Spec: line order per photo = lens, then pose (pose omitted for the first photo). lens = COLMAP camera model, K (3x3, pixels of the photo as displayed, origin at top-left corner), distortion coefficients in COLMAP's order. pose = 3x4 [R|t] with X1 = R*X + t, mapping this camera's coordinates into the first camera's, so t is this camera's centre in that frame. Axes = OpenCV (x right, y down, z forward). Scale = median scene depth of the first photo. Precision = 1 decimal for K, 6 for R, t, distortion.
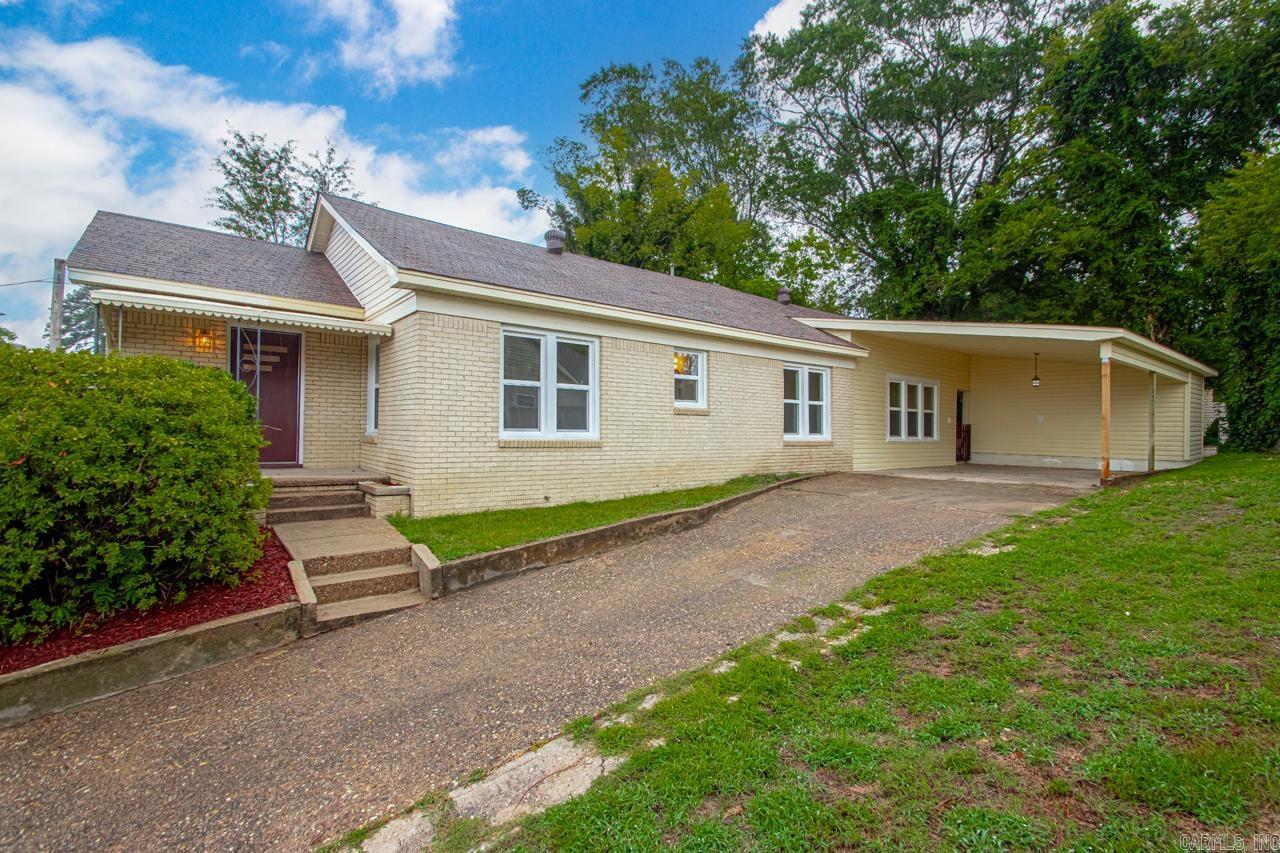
lens RADIAL K [[601.5, 0, 657.8], [0, 601.5, 432.9], [0, 0, 1]] dist [0.029513, -0.018853]
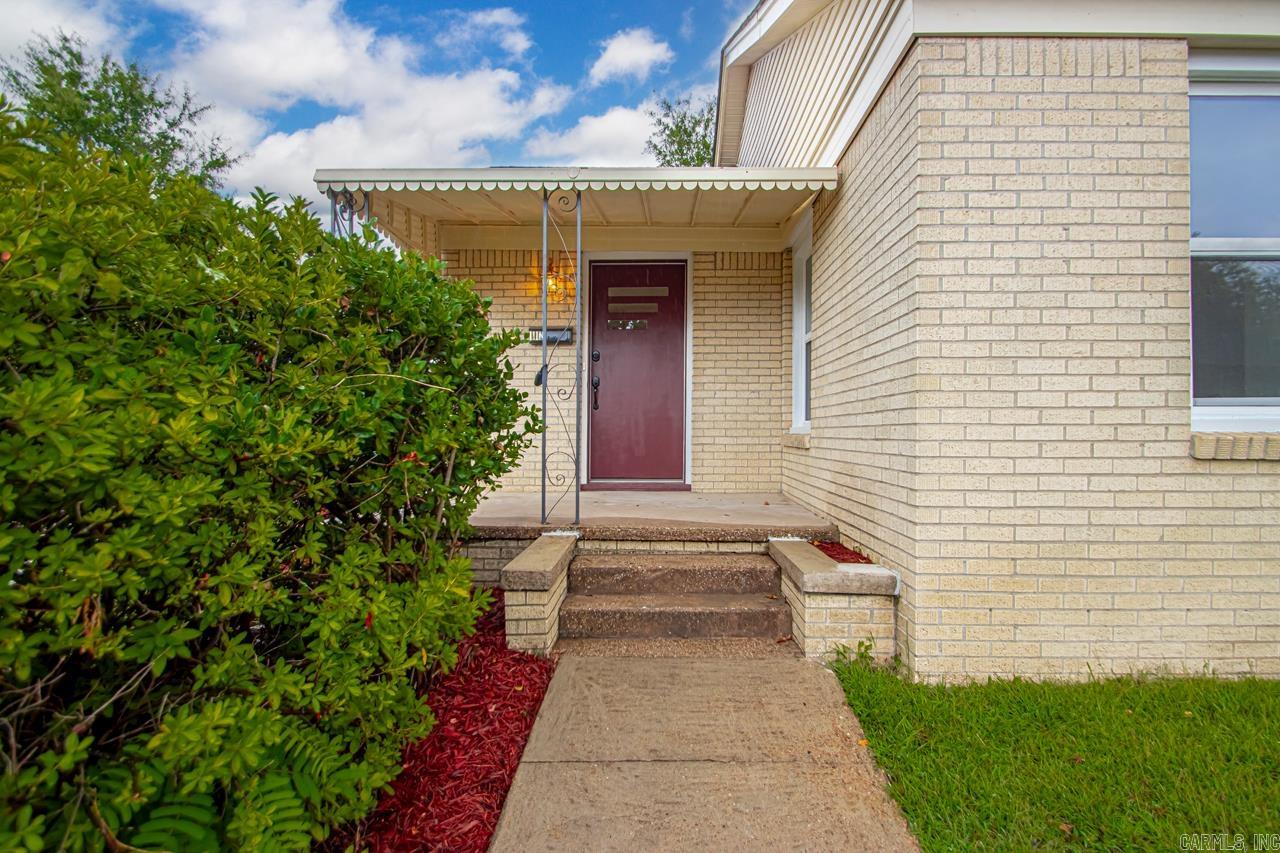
lens RADIAL K [[601.5, 0, 657.8], [0, 601.5, 432.9], [0, 0, 1]] dist [0.029513, -0.018853]
pose [[0.771305, -0.017841, -0.636215, -0.282488], [0.009937, 0.999823, -0.015990, 0.013161], [0.636388, 0.006011, 0.771346, 0.620838]]
